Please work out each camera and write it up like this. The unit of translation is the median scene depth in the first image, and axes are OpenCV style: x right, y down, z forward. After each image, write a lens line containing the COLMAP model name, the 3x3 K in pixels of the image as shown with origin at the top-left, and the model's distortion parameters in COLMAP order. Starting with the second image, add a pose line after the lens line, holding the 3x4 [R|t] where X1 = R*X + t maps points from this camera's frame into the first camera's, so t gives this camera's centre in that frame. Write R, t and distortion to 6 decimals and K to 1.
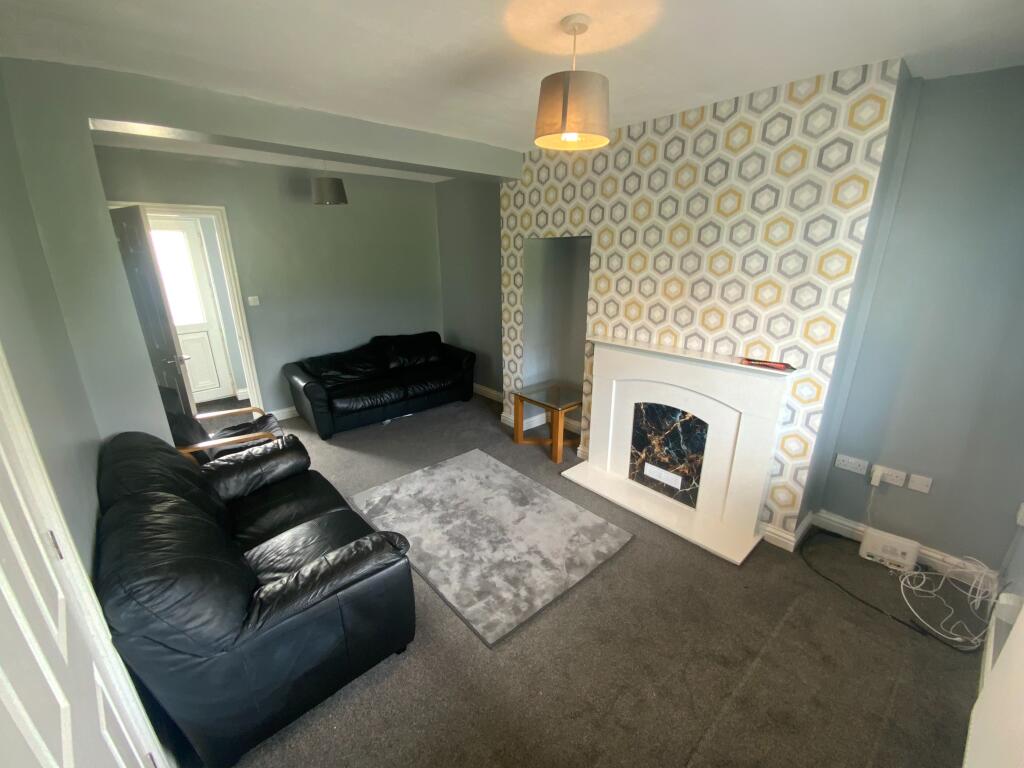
lens RADIAL K [[416.2, 0, 512.0], [0, 416.2, 384.0], [0, 0, 1]] dist [-0.001361, -0.000224]
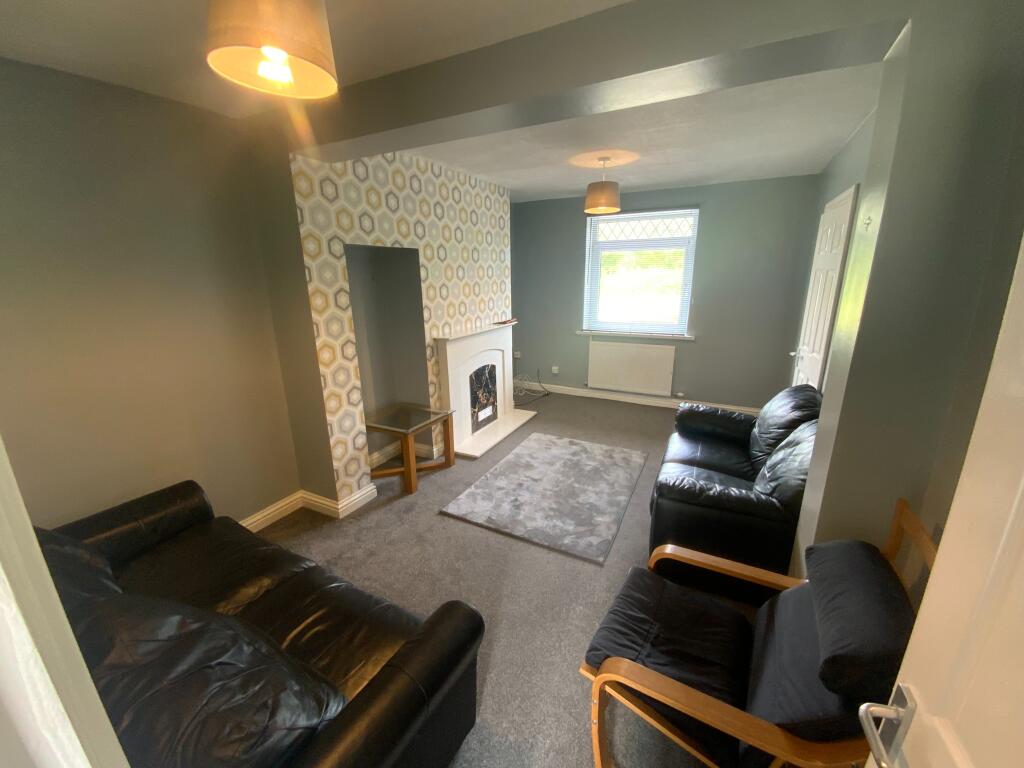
lens RADIAL K [[416.2, 0, 512.0], [0, 416.2, 384.0], [0, 0, 1]] dist [-0.001361, -0.000224]
pose [[-0.383405, -0.221693, 0.896579, -0.962537], [0.288991, 0.893220, 0.344444, -0.351169], [-0.877203, 0.391165, -0.278398, 1.246299]]
